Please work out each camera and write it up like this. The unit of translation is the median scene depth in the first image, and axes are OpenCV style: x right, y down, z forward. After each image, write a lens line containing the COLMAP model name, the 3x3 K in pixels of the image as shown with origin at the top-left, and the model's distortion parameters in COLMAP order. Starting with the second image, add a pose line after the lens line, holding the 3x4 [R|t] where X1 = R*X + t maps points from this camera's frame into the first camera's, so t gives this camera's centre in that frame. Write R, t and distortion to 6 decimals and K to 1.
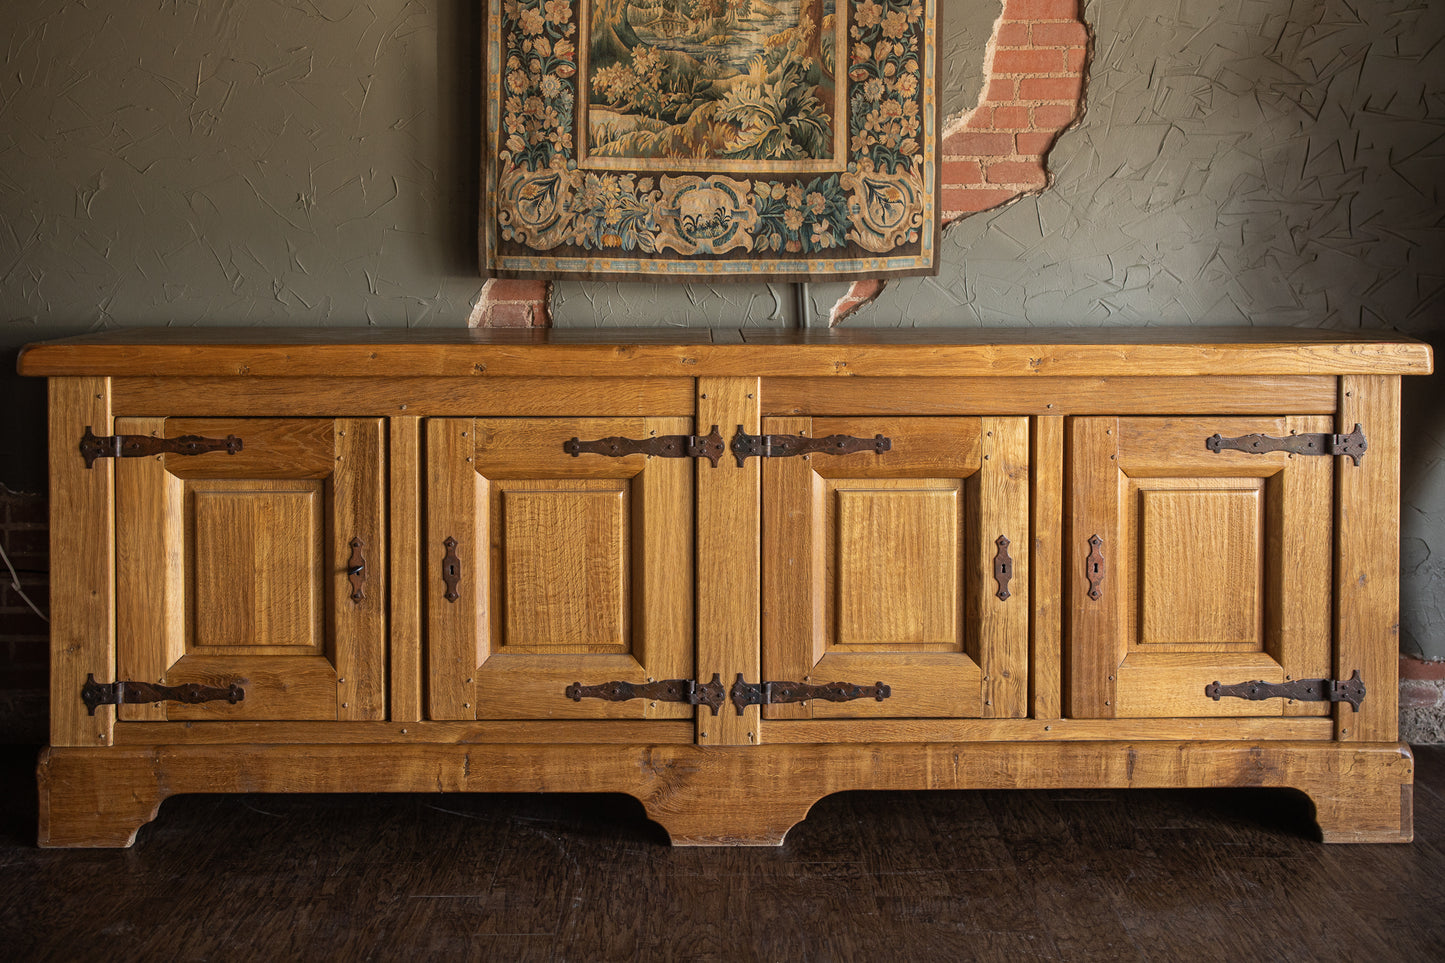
lens RADIAL K [[2432.3, 0, 656.6], [0, 2432.3, 360.8], [0, 0, 1]] dist [0.015958, 0.000000]
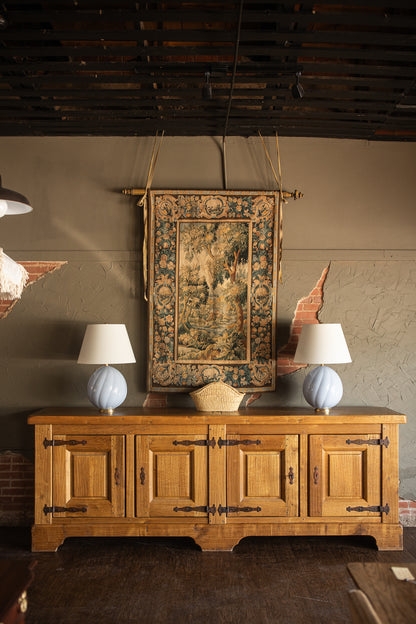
lens RADIAL K [[999.2, 0, 179.8], [0, 999.2, 347.0], [0, 0, 1]] dist [-0.000523, 0.000000]
pose [[0.999967, -0.000951, -0.008052, -0.015023], [0.000610, 0.999111, -0.042161, -0.046535], [0.008085, 0.042155, 0.999078, -0.528783]]
